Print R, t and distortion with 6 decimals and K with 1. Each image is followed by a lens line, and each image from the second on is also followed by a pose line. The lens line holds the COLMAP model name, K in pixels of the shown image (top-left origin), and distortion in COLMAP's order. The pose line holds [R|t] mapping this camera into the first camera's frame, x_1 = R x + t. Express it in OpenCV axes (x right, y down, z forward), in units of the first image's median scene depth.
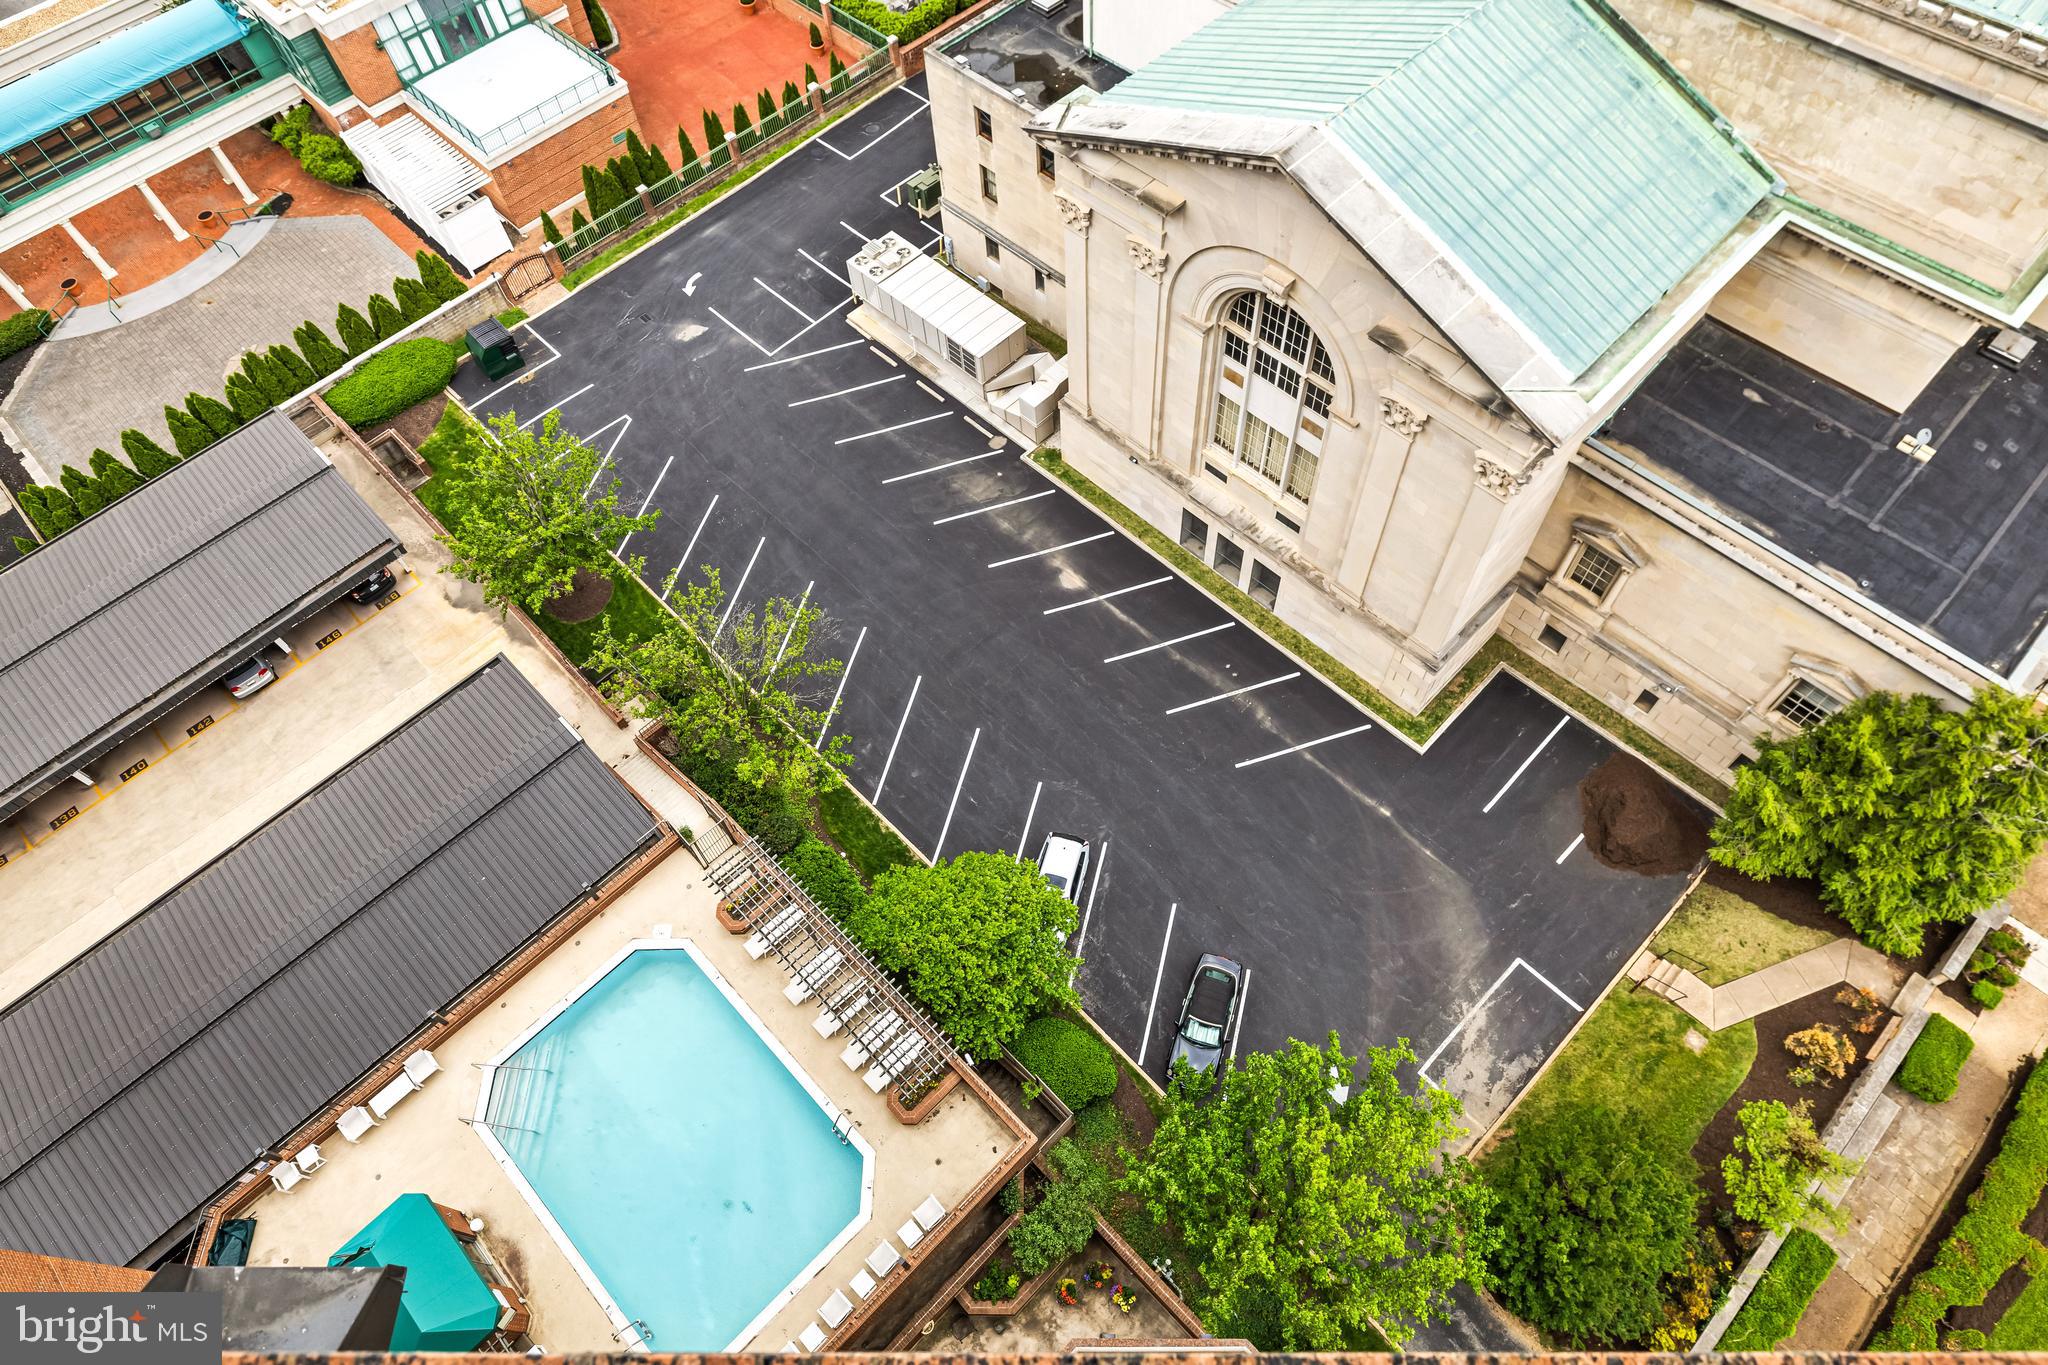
lens RADIAL K [[1228.4, 0, 1029.8], [0, 1228.4, 670.5], [0, 0, 1]] dist [-0.000510, 0.001000]
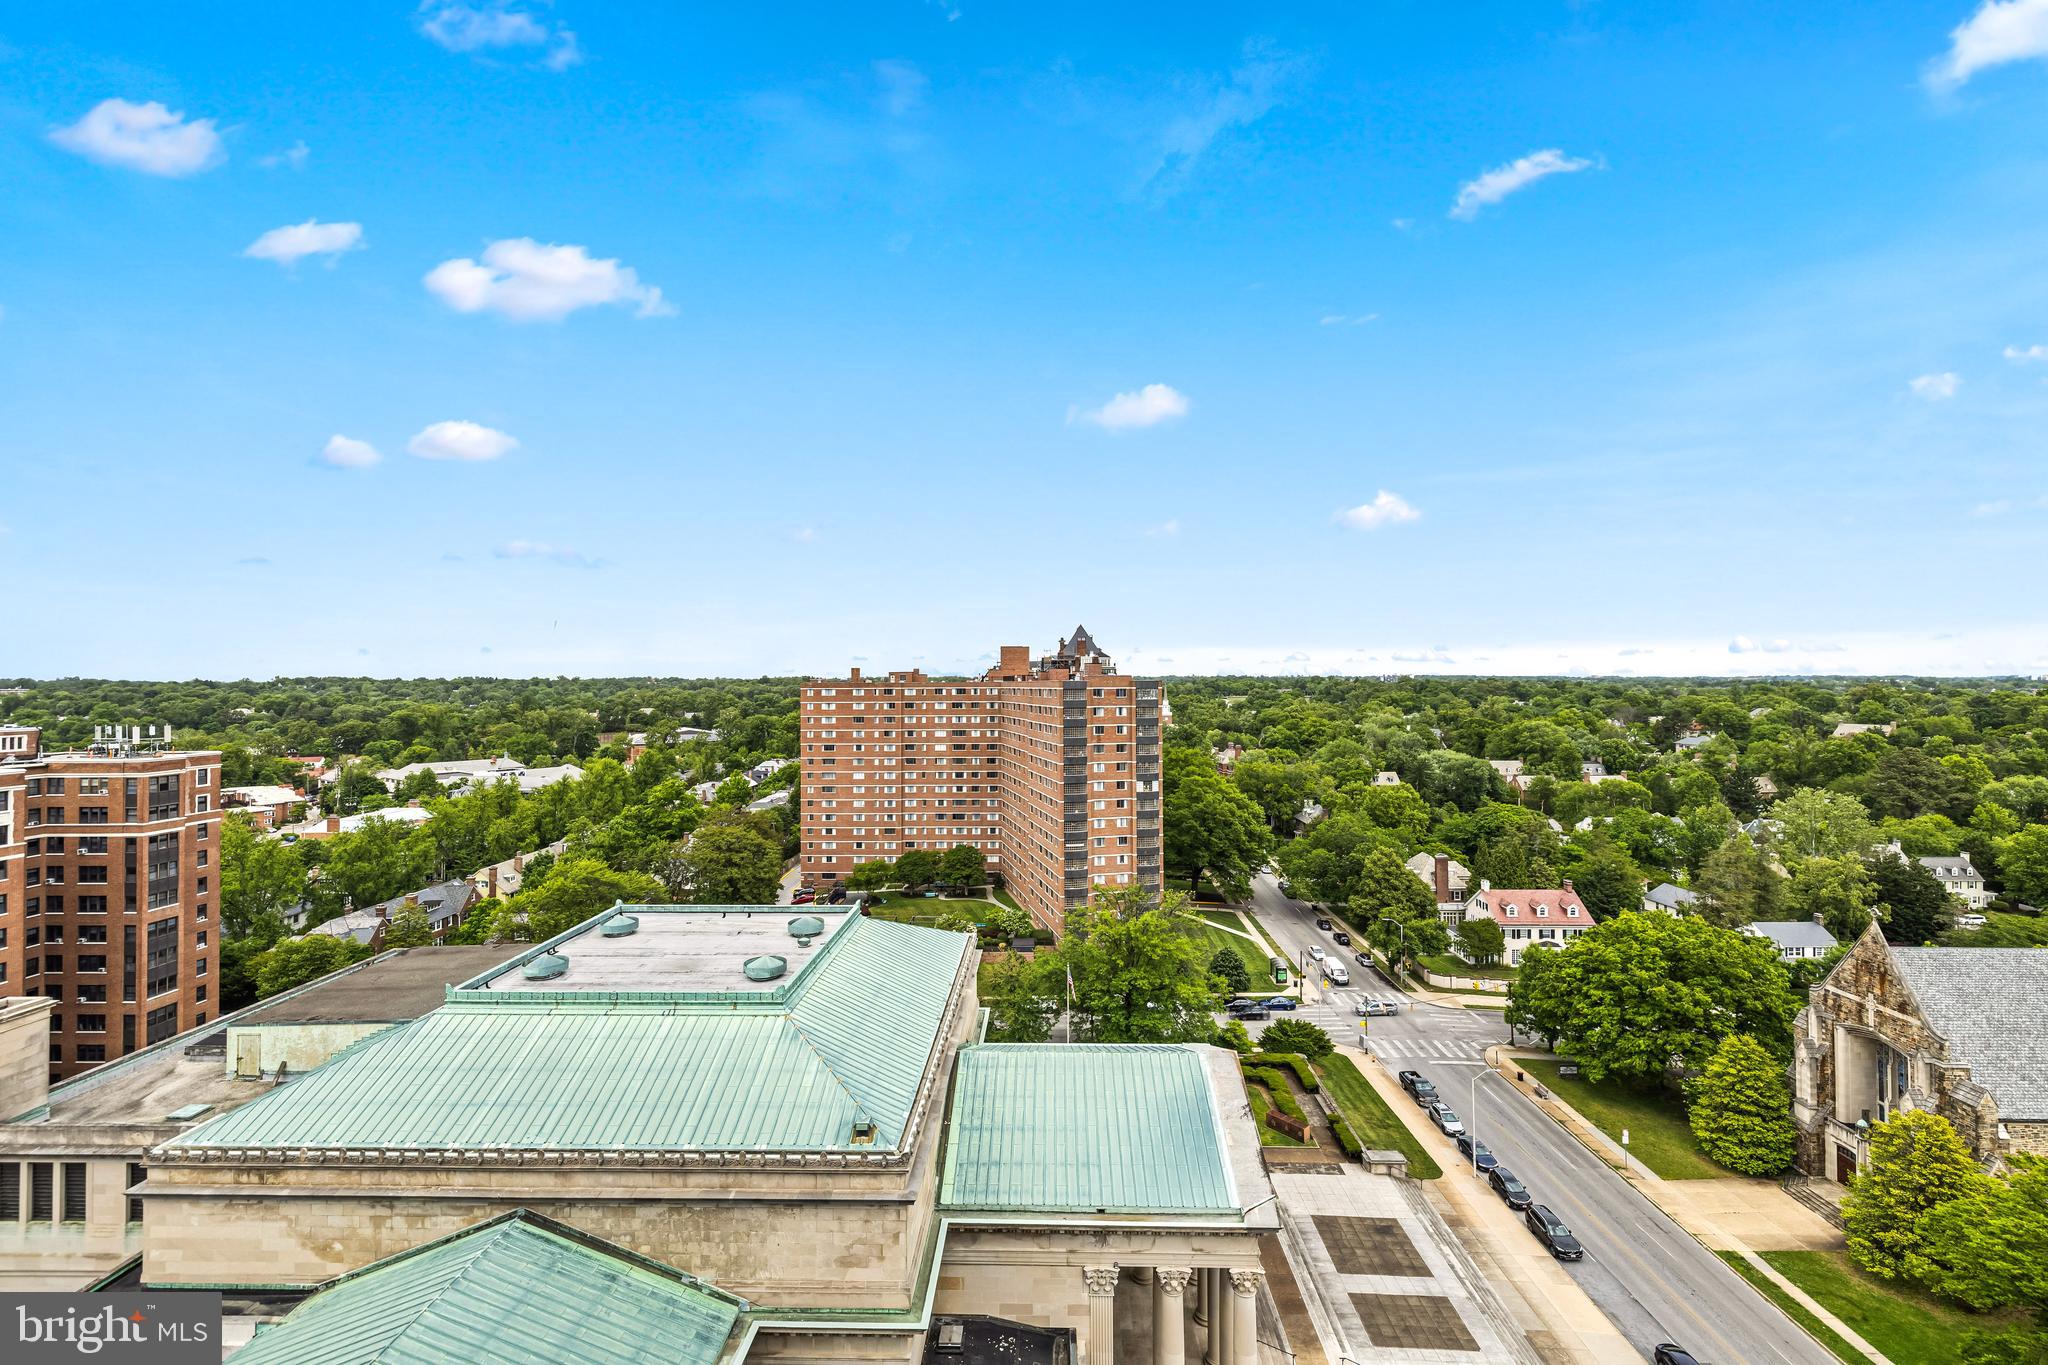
lens RADIAL K [[858.6, 0, 1025.6], [0, 858.6, 674.6], [0, 0, 1]] dist [0.001852, 0.000572]
pose [[0.723189, 0.049832, 0.688850, 0.145579], [0.575845, 0.507163, -0.641239, 0.036745], [-0.381314, 0.860408, 0.338079, -0.030347]]
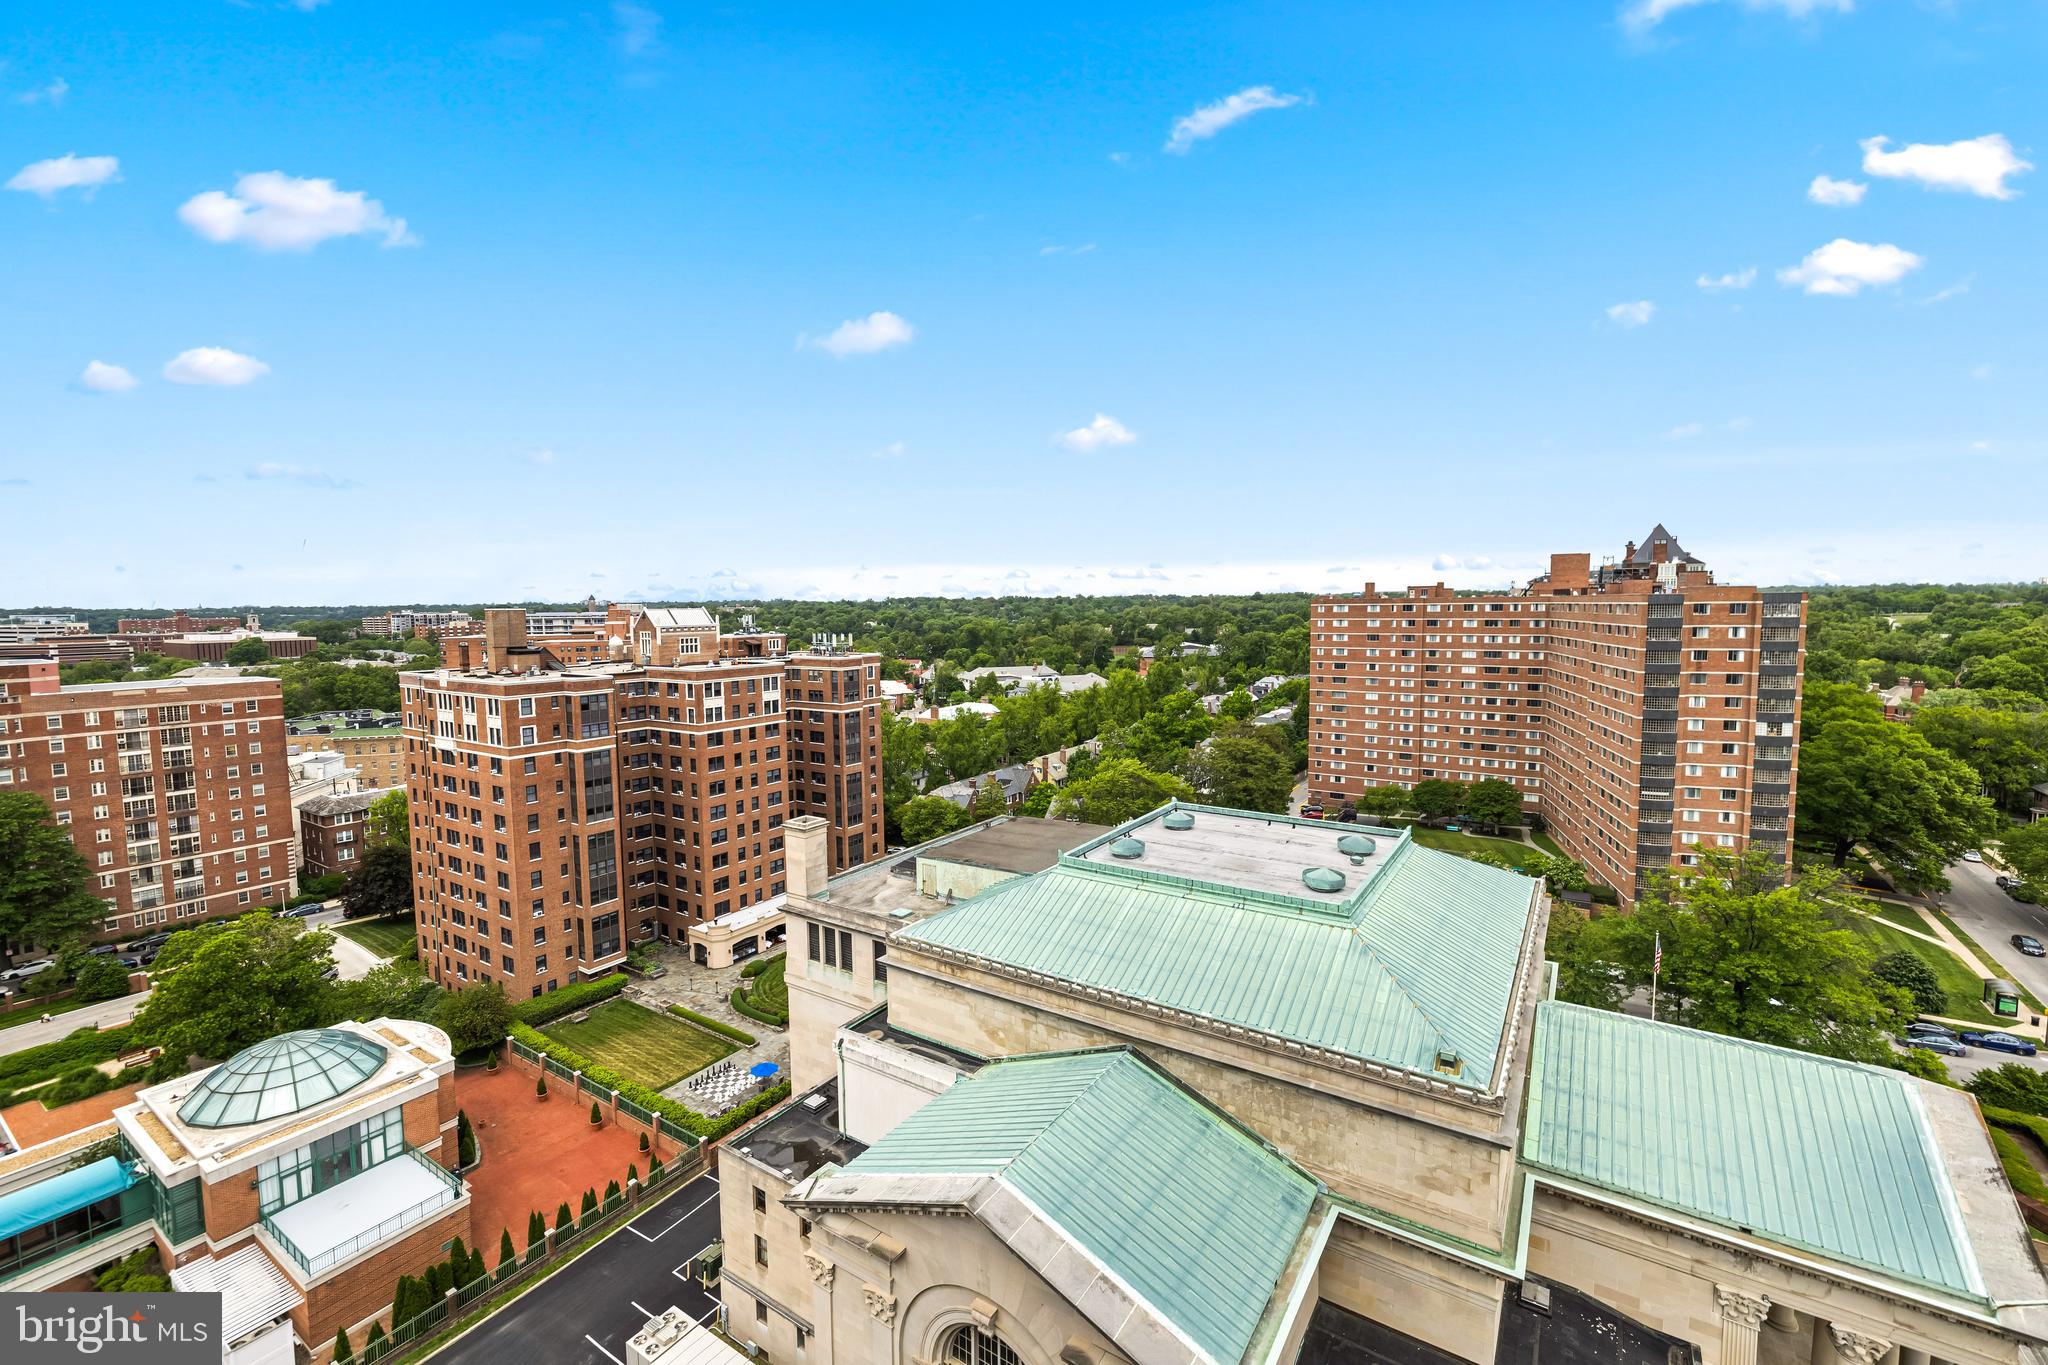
lens RADIAL K [[858.6, 0, 1026.6], [0, 858.6, 672.6], [0, 0, 1]] dist [0.001852, 0.000572]
pose [[0.977897, 0.018744, 0.208246, 0.052737], [0.158958, 0.580370, -0.798688, 0.002333], [-0.135831, 0.814137, 0.564562, -0.004932]]
